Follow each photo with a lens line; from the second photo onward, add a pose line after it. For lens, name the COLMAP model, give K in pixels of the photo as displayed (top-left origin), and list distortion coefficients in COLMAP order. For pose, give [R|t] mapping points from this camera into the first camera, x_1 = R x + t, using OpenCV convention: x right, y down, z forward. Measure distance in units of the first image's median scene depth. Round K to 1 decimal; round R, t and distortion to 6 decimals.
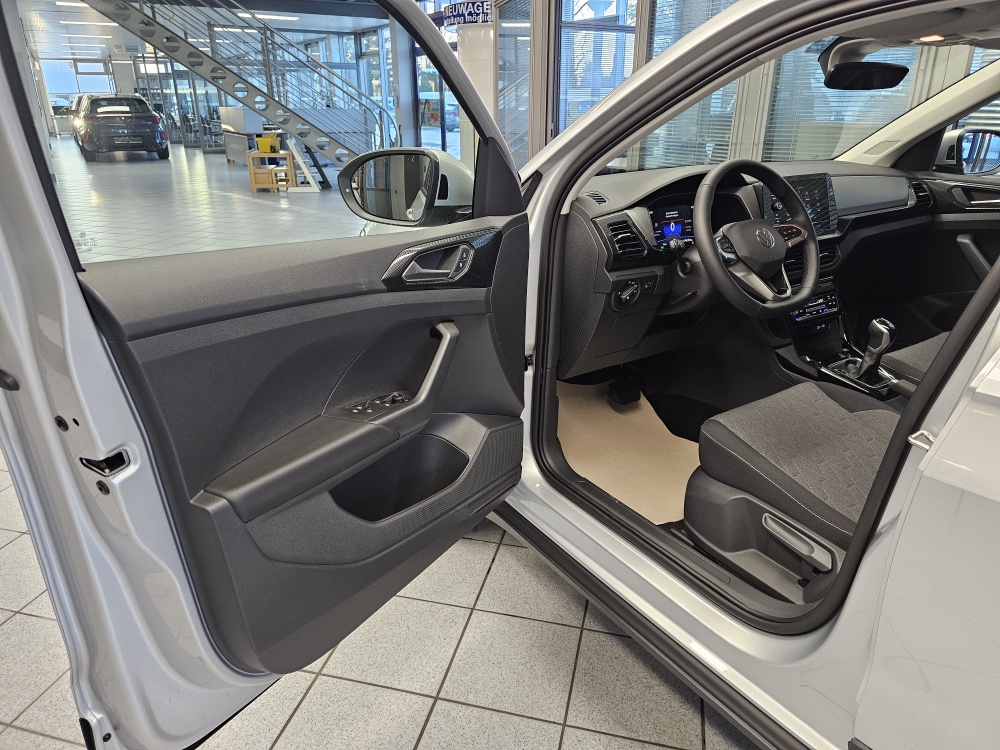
lens RADIAL K [[690.7, 0, 501.8], [0, 690.7, 376.9], [0, 0, 1]] dist [0.081250, -0.075074]
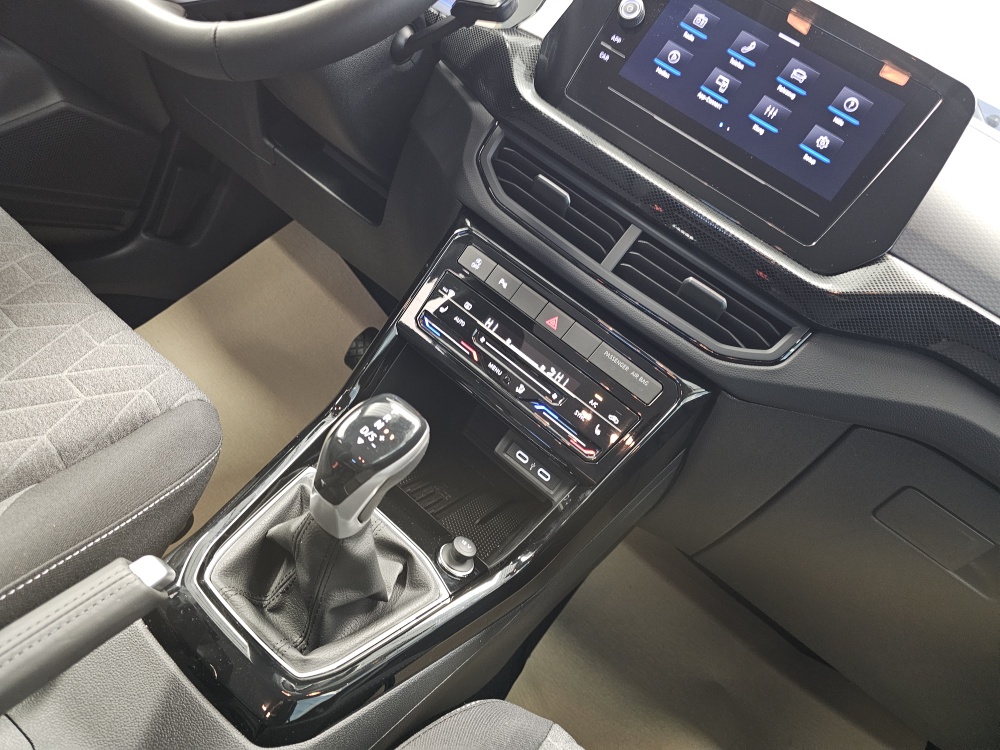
lens RADIAL K [[670.1, 0, 506.9], [0, 670.1, 380.6], [0, 0, 1]] dist [0.047413, -0.070285]
pose [[0.390540, 0.606732, -0.692355, 0.681936], [-0.729984, 0.662329, 0.168653, -0.147316], [0.560893, 0.439542, 0.701570, 0.849252]]
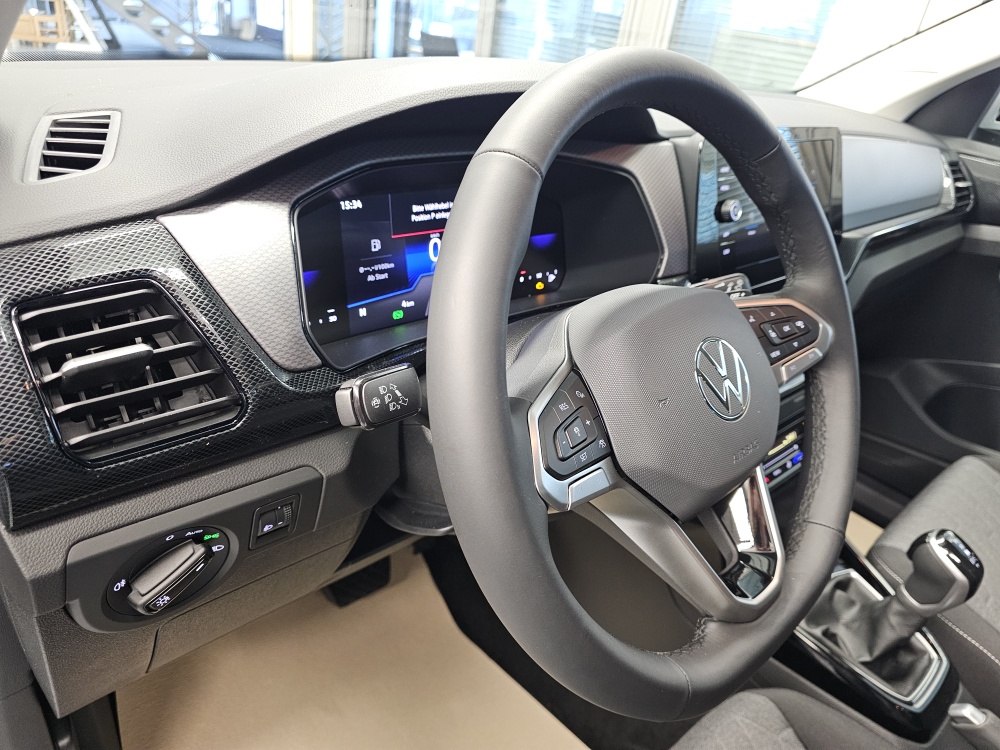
lens RADIAL K [[682.2, 0, 500.0], [0, 682.2, 375.0], [0, 0, 1]] dist [0.007893, -0.023494]
pose [[0.982324, 0.039915, 0.182881, 0.220739], [-0.064840, 0.989072, 0.132411, -0.202165], [-0.175597, -0.141929, 0.974178, 0.679511]]
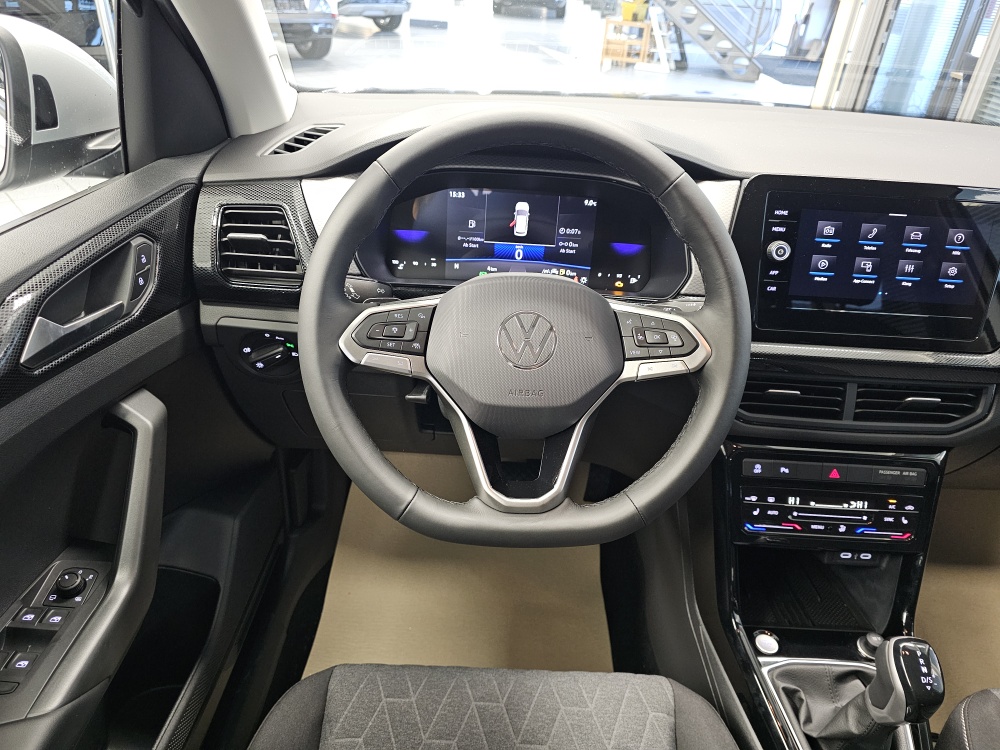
lens RADIAL K [[670.1, 0, 506.9], [0, 670.1, 380.6], [0, 0, 1]] dist [0.047413, -0.070285]
pose [[0.821011, 0.342089, -0.457073, 0.467315], [-0.258838, 0.936629, 0.236071, -0.228063], [0.508865, -0.075509, 0.857528, 0.612203]]
